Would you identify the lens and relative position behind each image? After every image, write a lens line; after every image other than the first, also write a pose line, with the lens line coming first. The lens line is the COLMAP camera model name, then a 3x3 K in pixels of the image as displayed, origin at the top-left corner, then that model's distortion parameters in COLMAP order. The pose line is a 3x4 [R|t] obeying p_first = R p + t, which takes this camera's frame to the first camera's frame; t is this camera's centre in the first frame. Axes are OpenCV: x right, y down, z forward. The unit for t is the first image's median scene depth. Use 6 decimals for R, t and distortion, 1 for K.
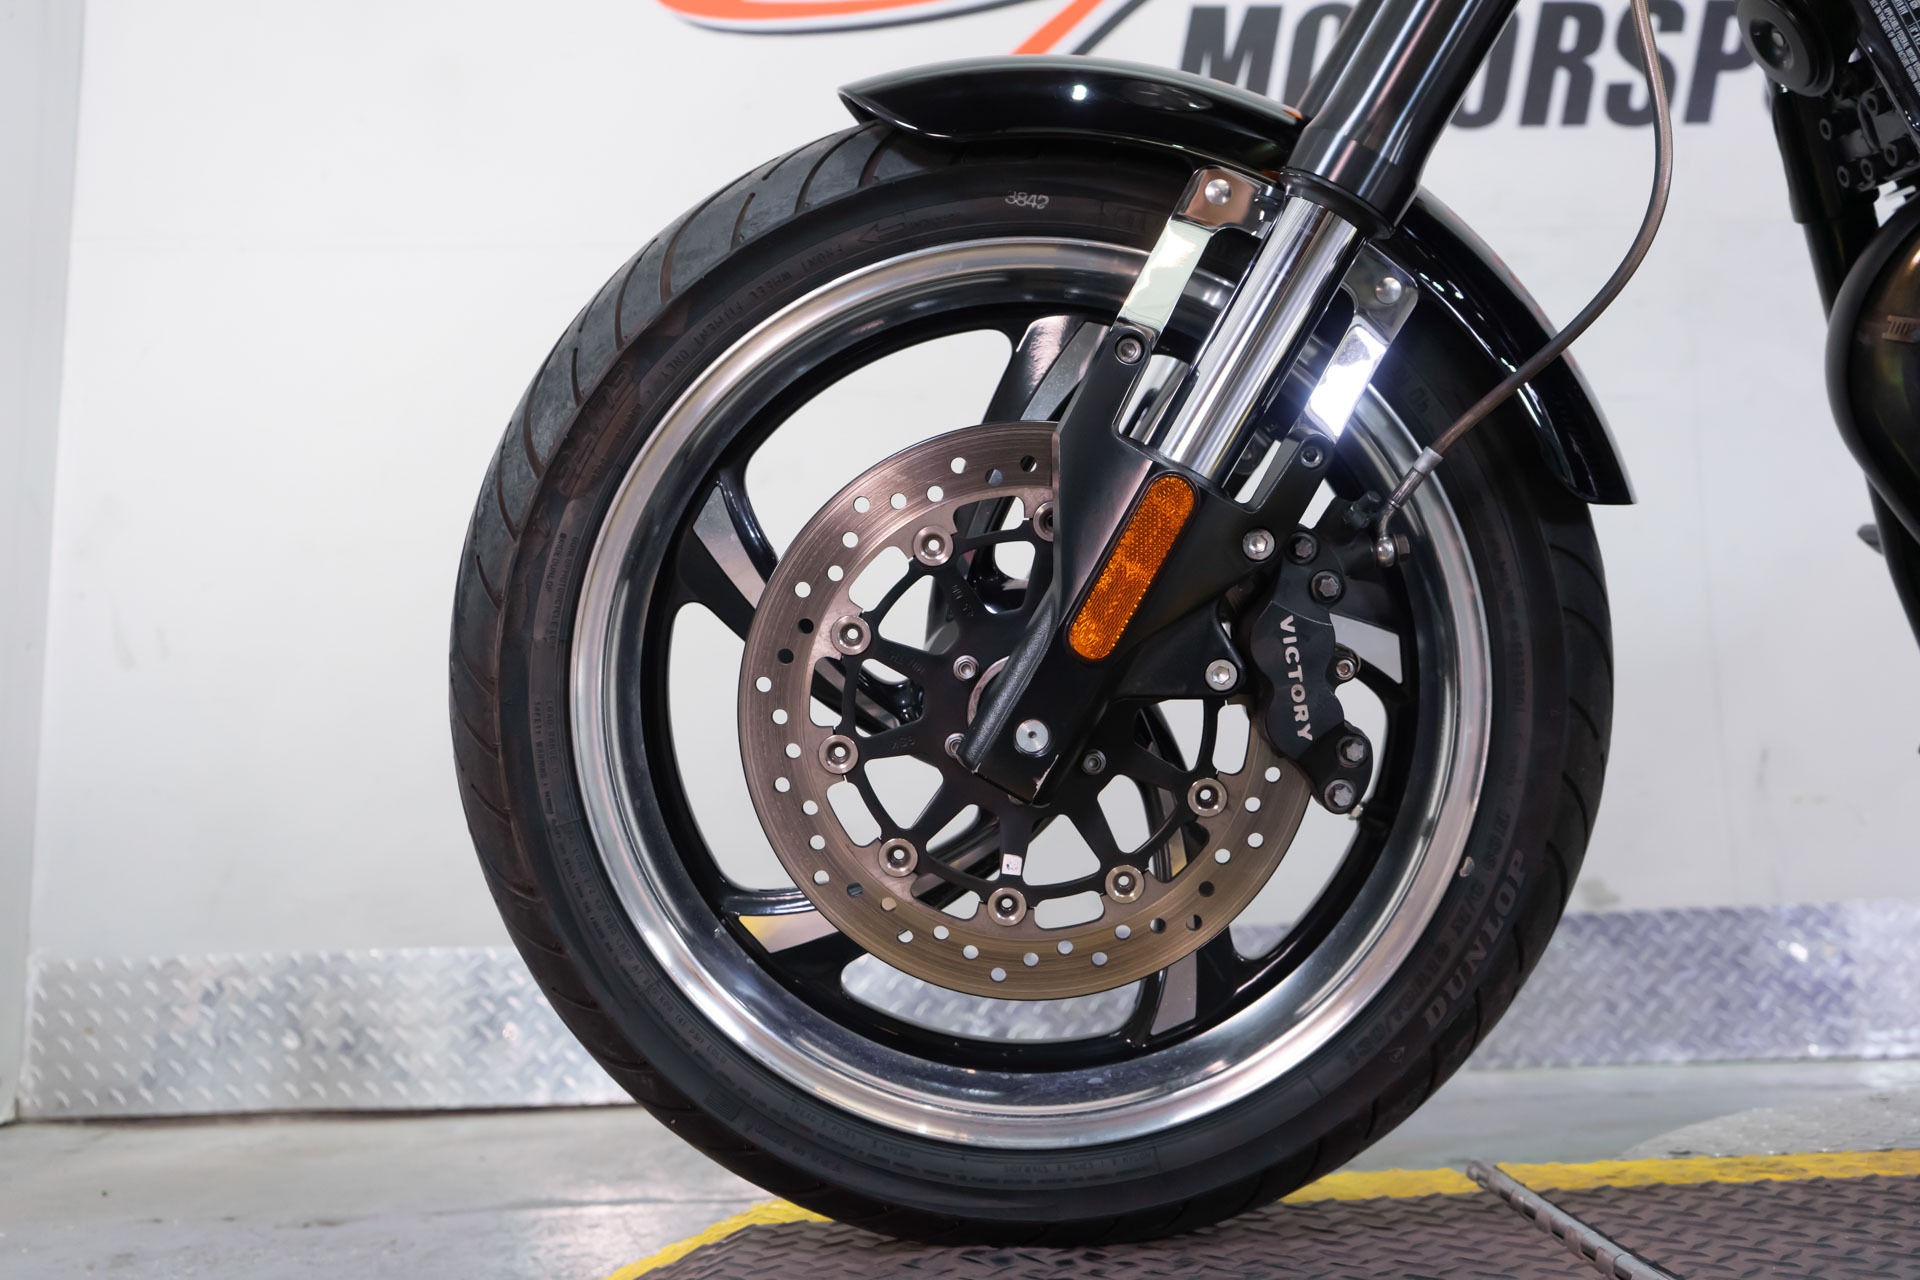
lens RADIAL K [[1753.8, 0, 961.7], [0, 1753.8, 636.2], [0, 0, 1]] dist [0.003555, 0.000000]
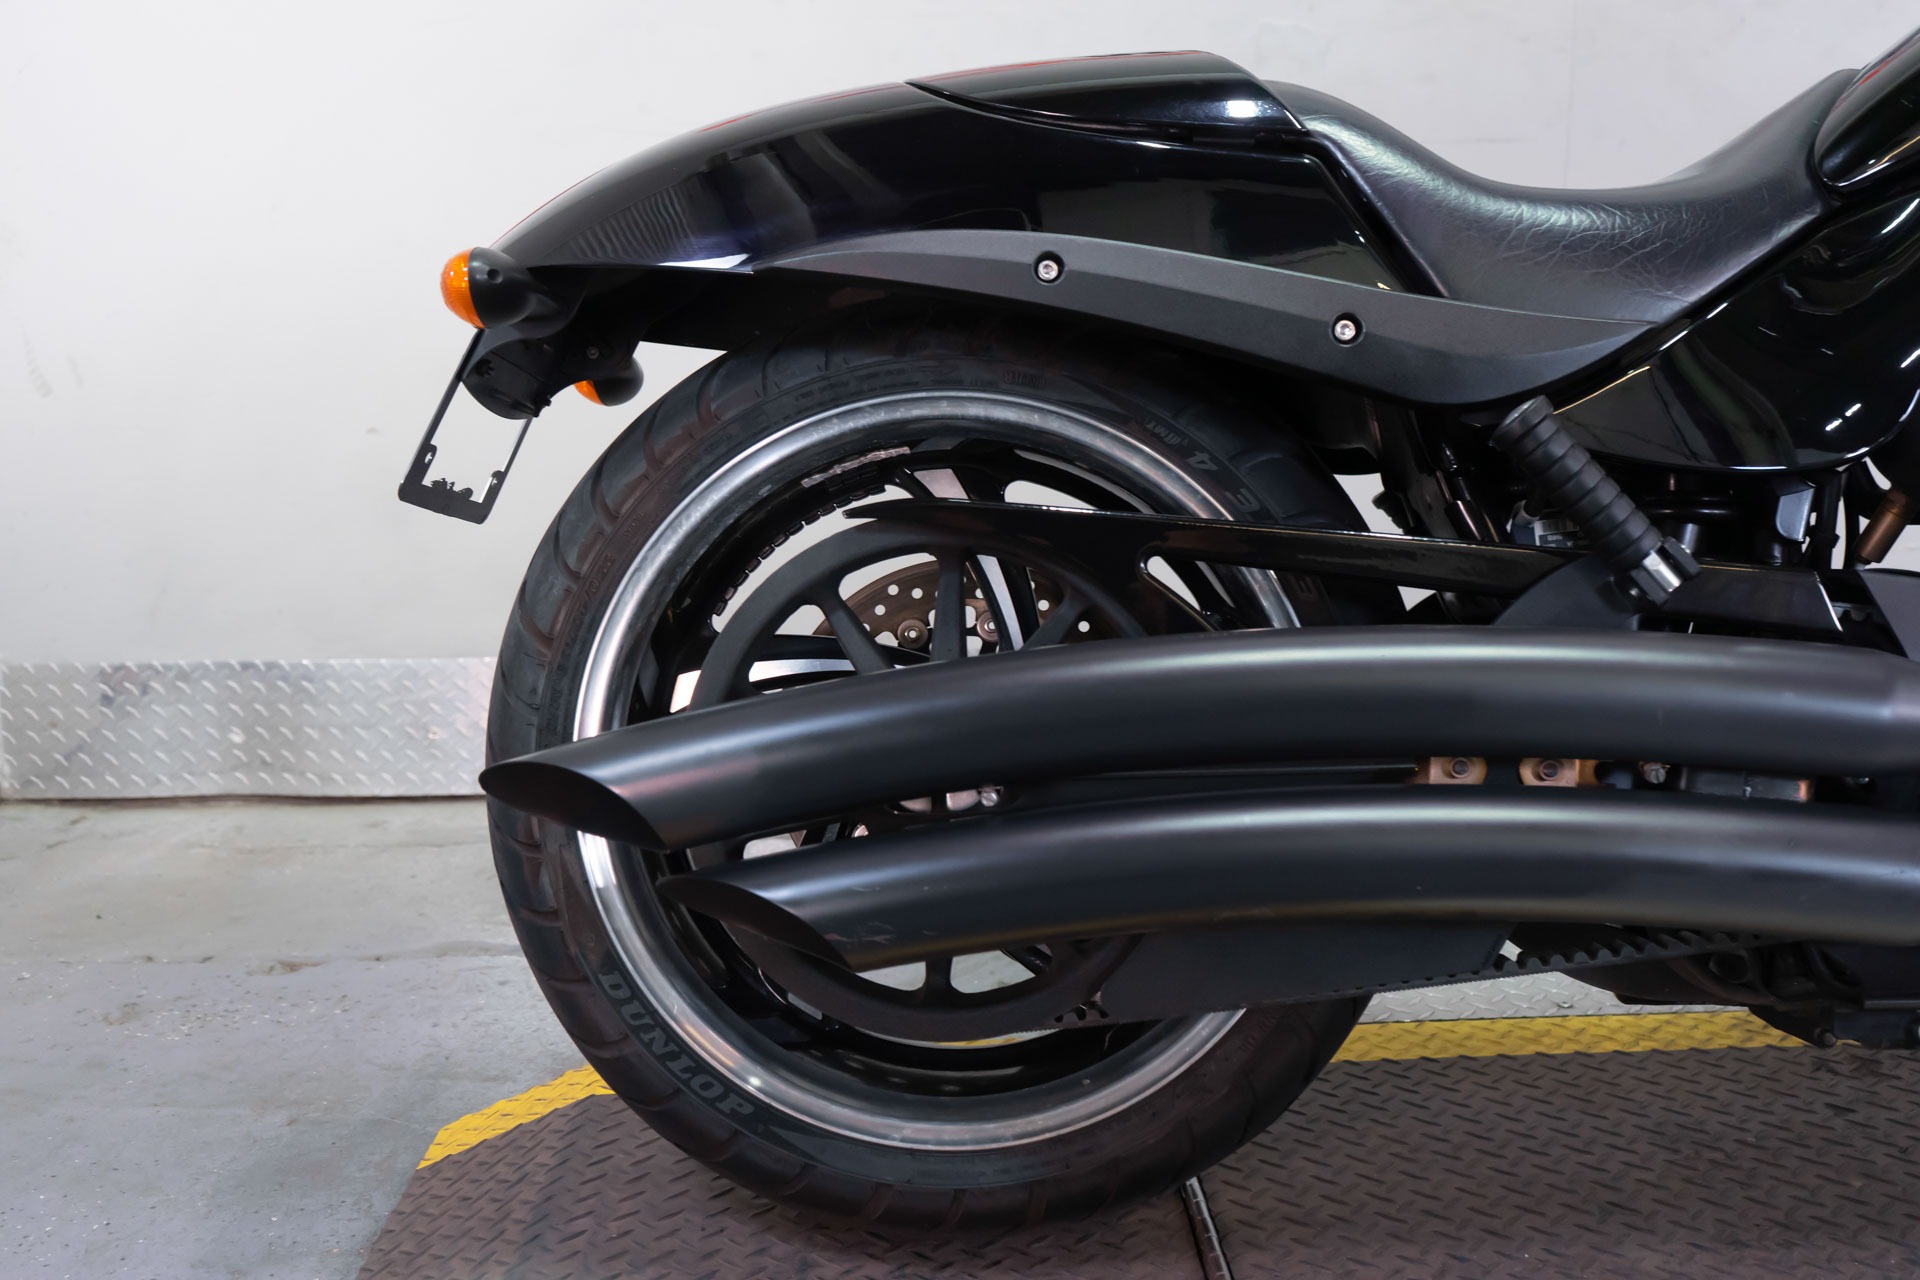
lens RADIAL K [[1942.7, 0, 961.6], [0, 1942.7, 635.5], [0, 0, 1]] dist [0.014563, 0.000000]
pose [[0.999864, 0.012639, 0.010580, 0.065243], [-0.015225, 0.954138, 0.298978, -0.208590], [-0.006316, -0.299099, 0.954201, -0.166386]]
